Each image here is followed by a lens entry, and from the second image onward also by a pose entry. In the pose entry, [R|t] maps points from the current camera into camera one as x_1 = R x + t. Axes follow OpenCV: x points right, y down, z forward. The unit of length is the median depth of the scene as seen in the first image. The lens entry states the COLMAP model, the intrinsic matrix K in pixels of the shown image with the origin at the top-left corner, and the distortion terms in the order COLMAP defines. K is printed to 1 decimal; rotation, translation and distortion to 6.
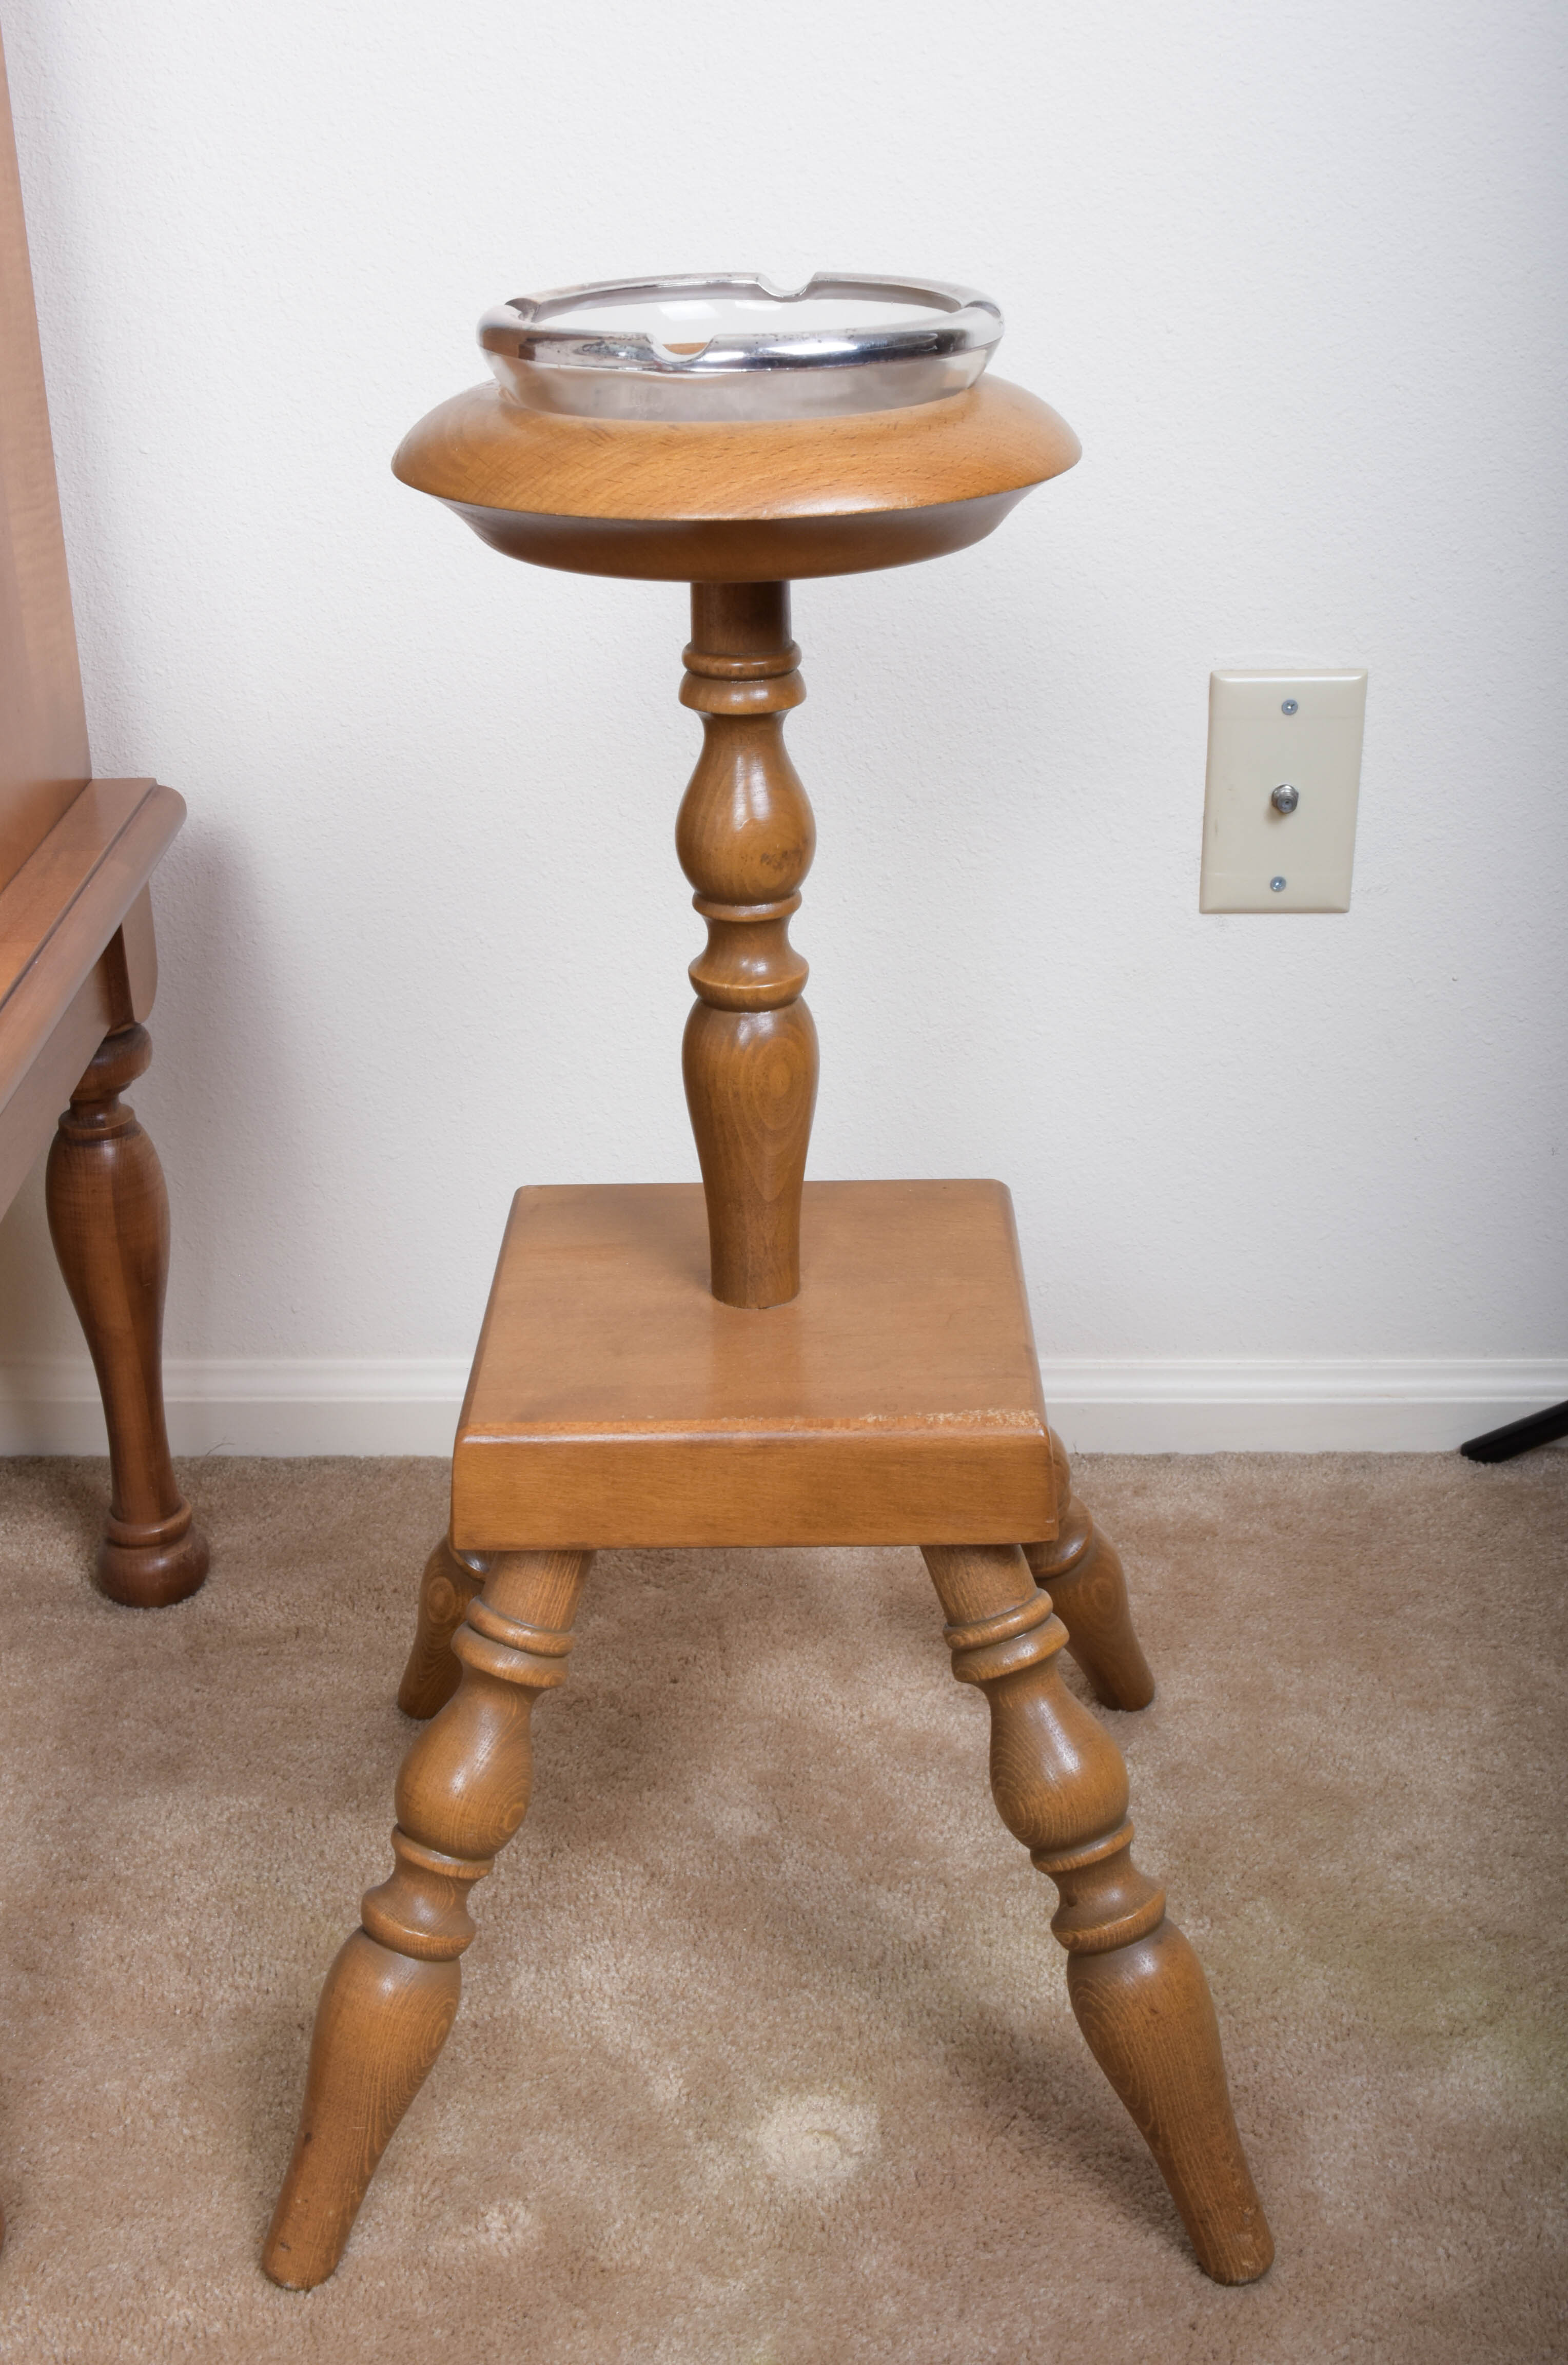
lens RADIAL K [[2649.4, 0, 784.0], [0, 2649.4, 1182.5], [0, 0, 1]] dist [-0.019372, 0.016782]
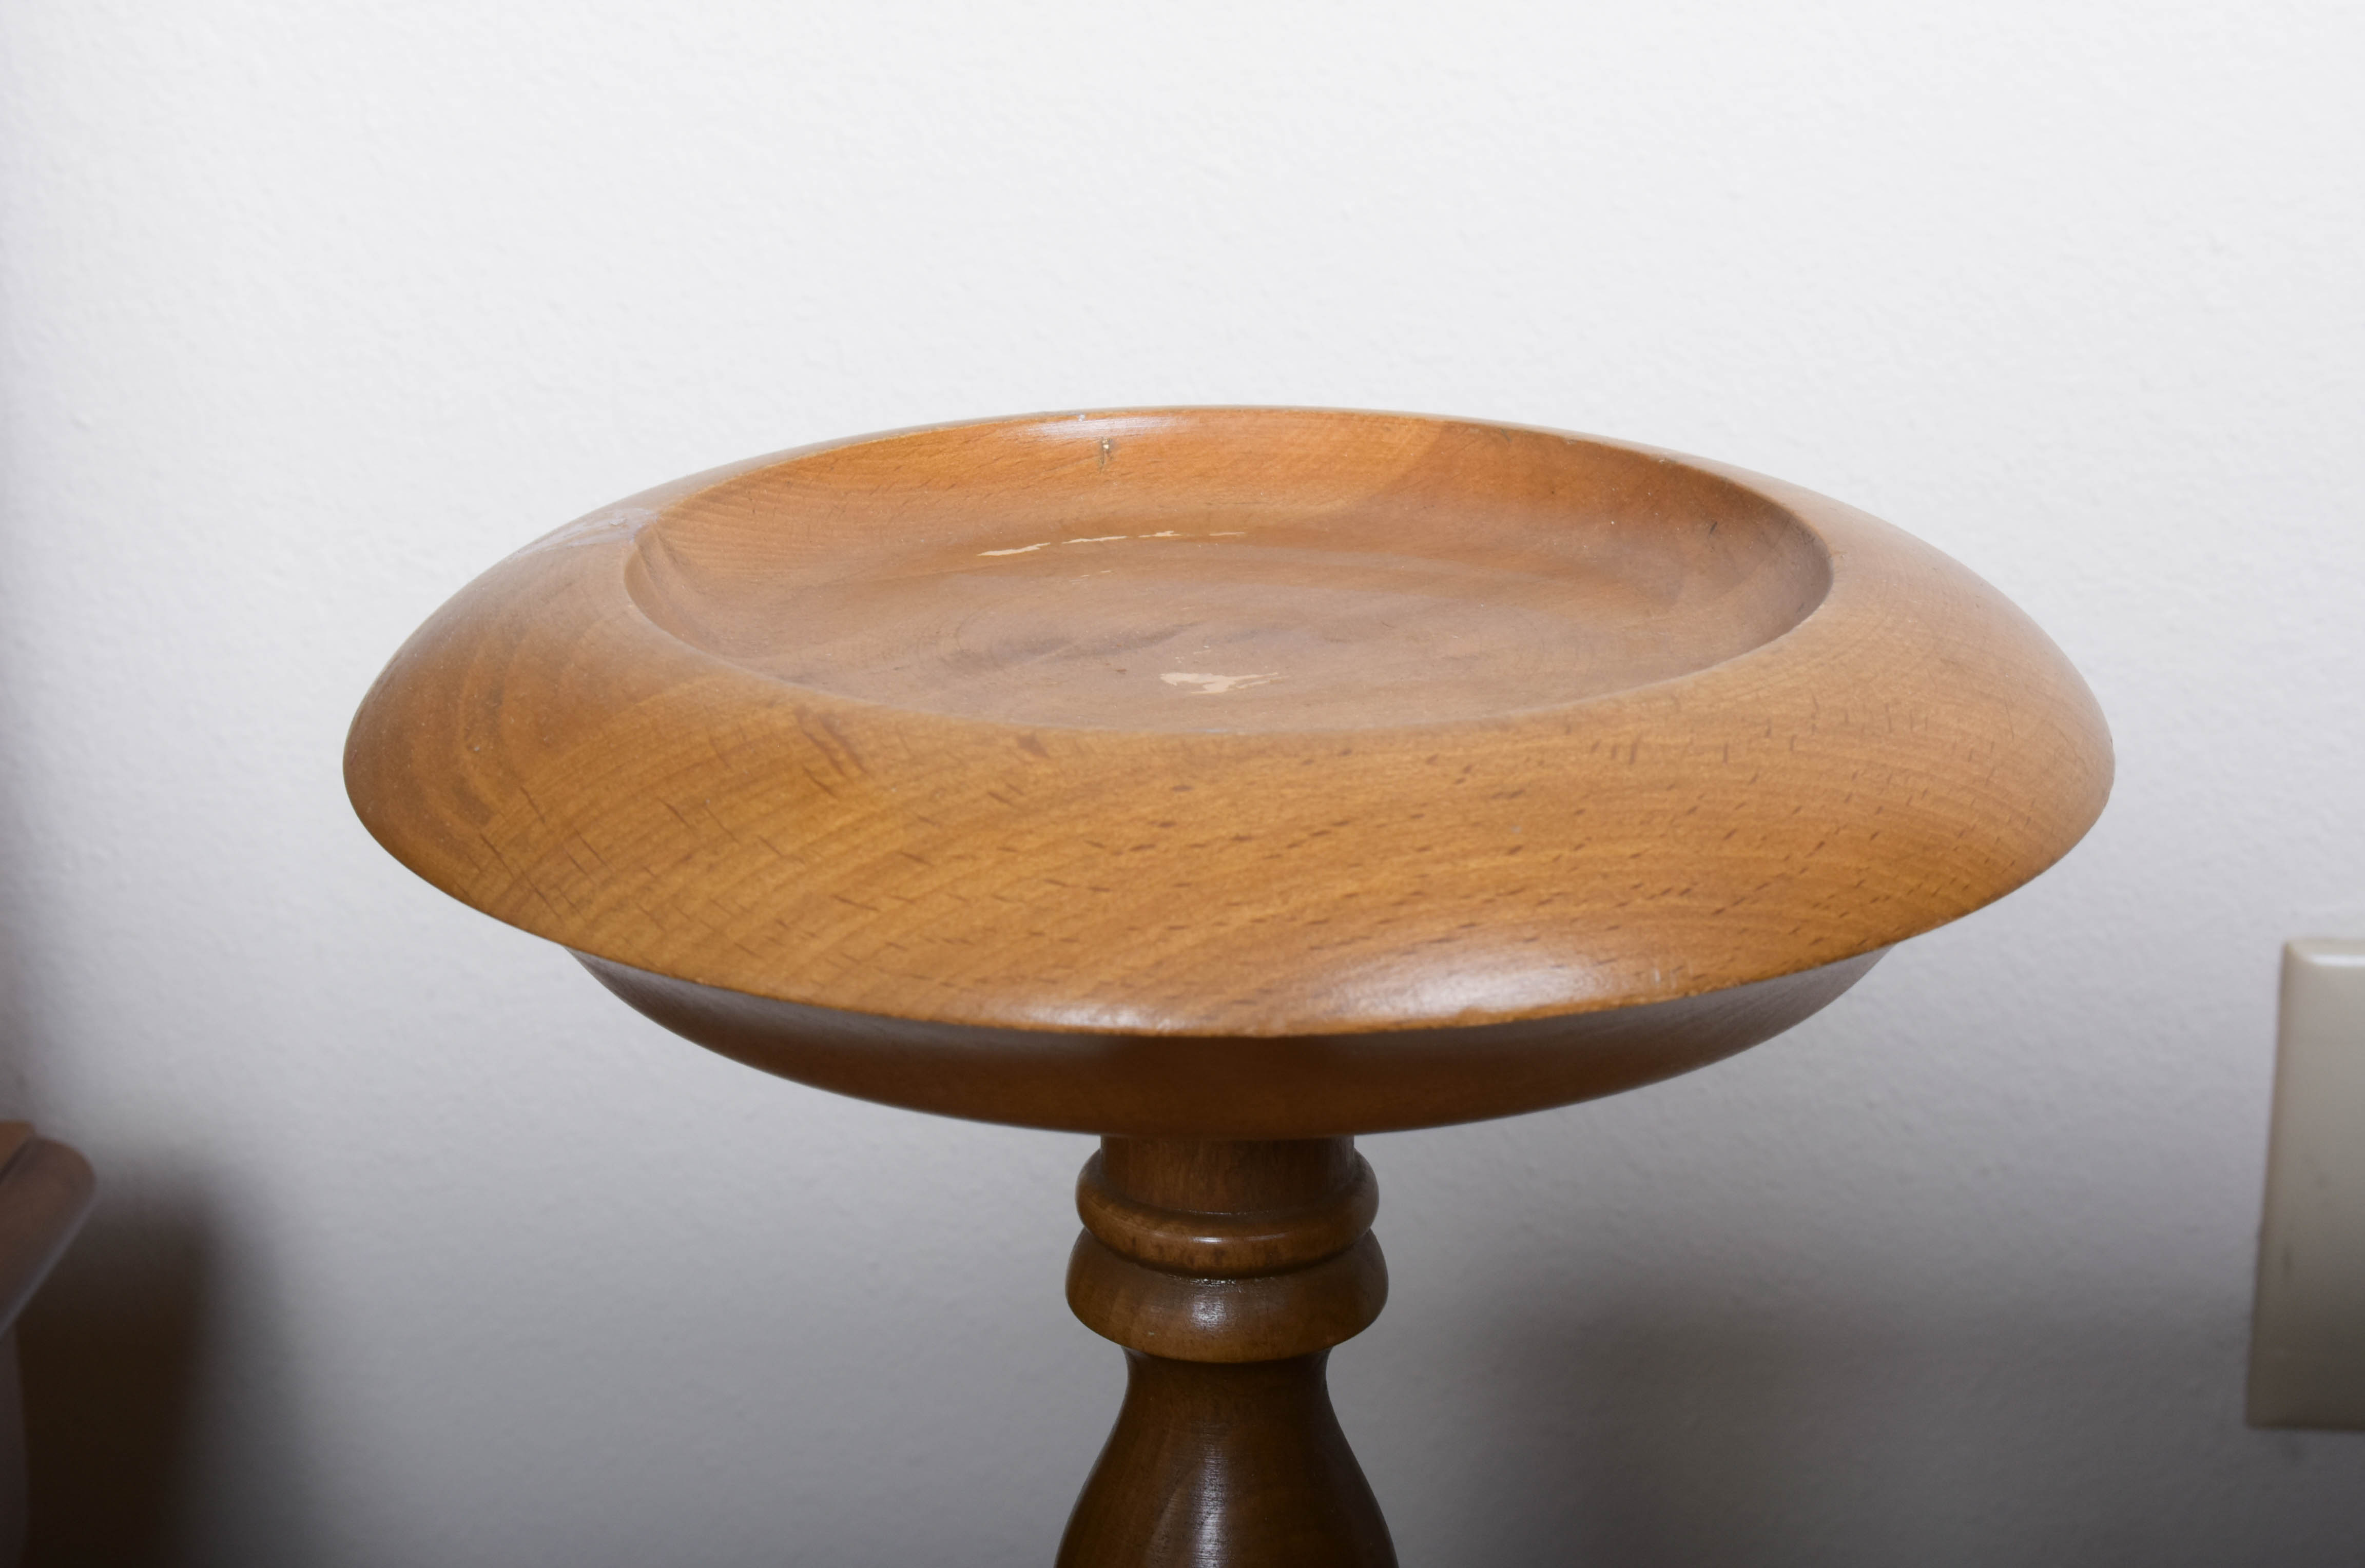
lens RADIAL K [[4117.7, 0, 1186.1], [0, 4117.7, 789.7], [0, 0, 1]] dist [-0.036087, 0.072076]
pose [[0.997620, 0.034978, -0.059417, 0.012161], [-0.041428, 0.992952, -0.111041, -0.185198], [0.055114, 0.113238, 0.992038, 0.369125]]
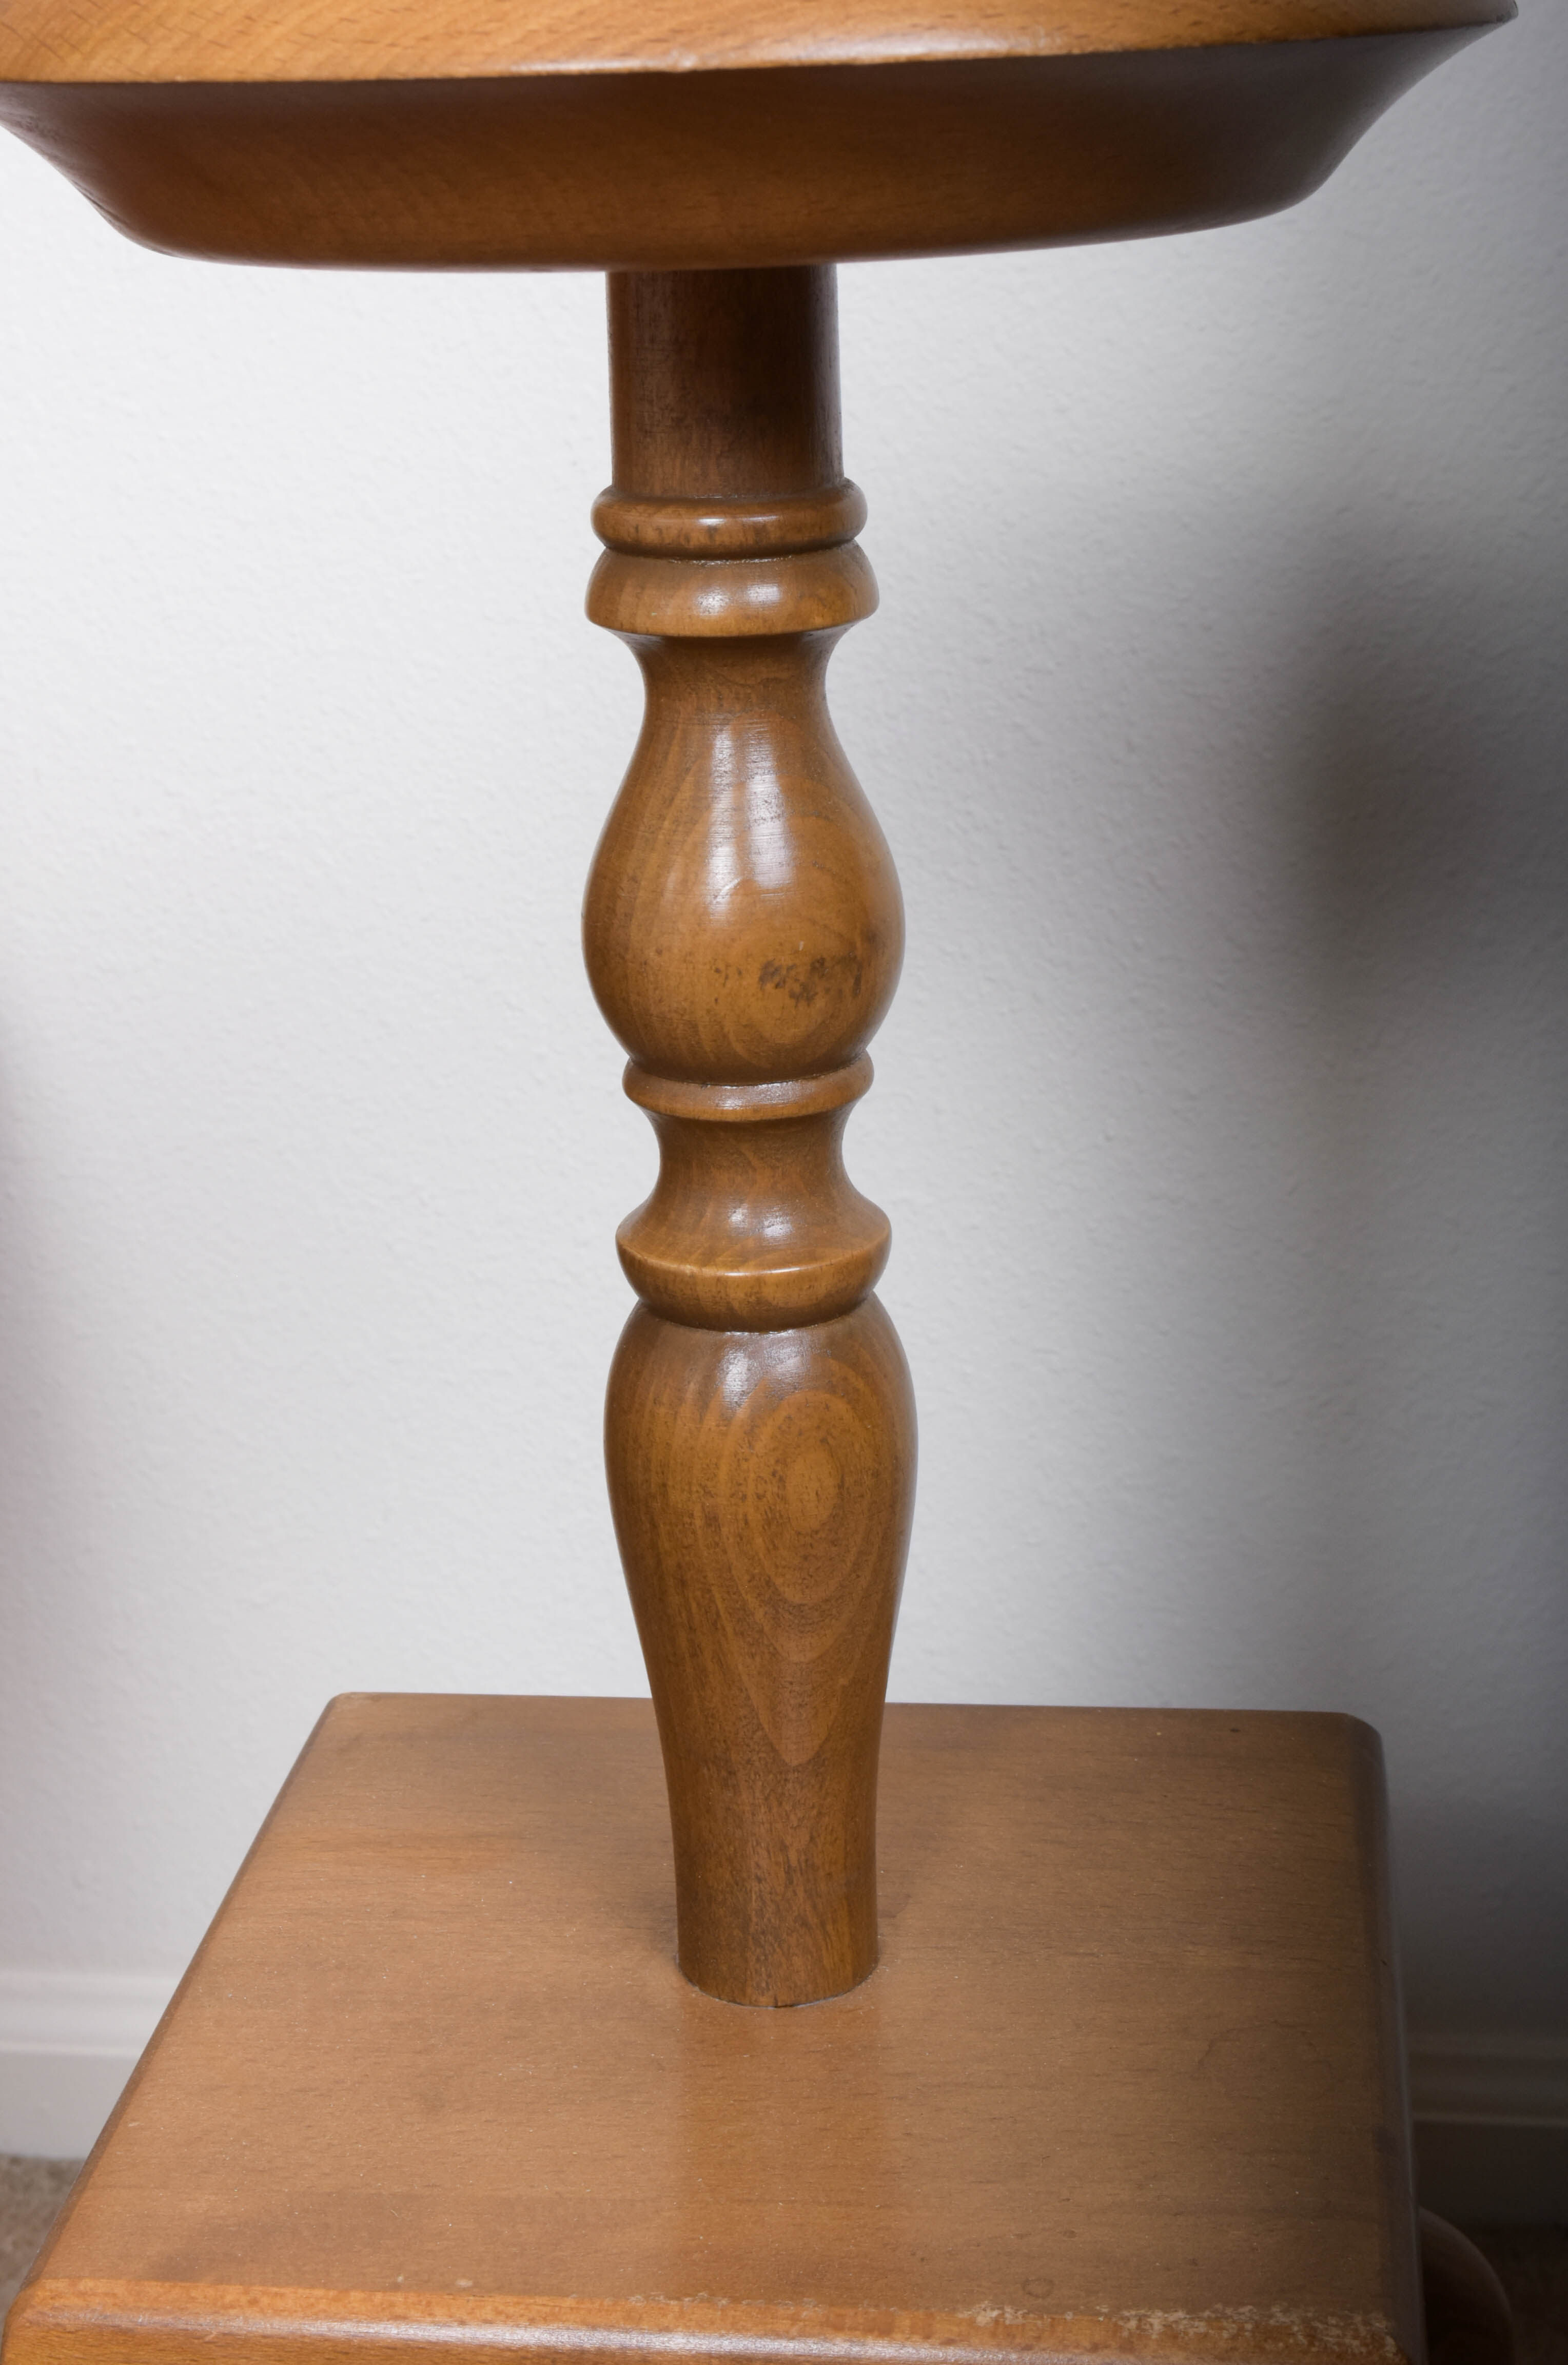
lens RADIAL K [[3771.2, 0, 784.0], [0, 3771.2, 1182.5], [0, 0, 1]] dist [-0.013386, -0.019165]
pose [[0.993564, 0.019781, -0.111528, 0.062674], [-0.032220, 0.993314, -0.110861, -0.020237], [0.108590, 0.113741, 0.987558, 0.390107]]
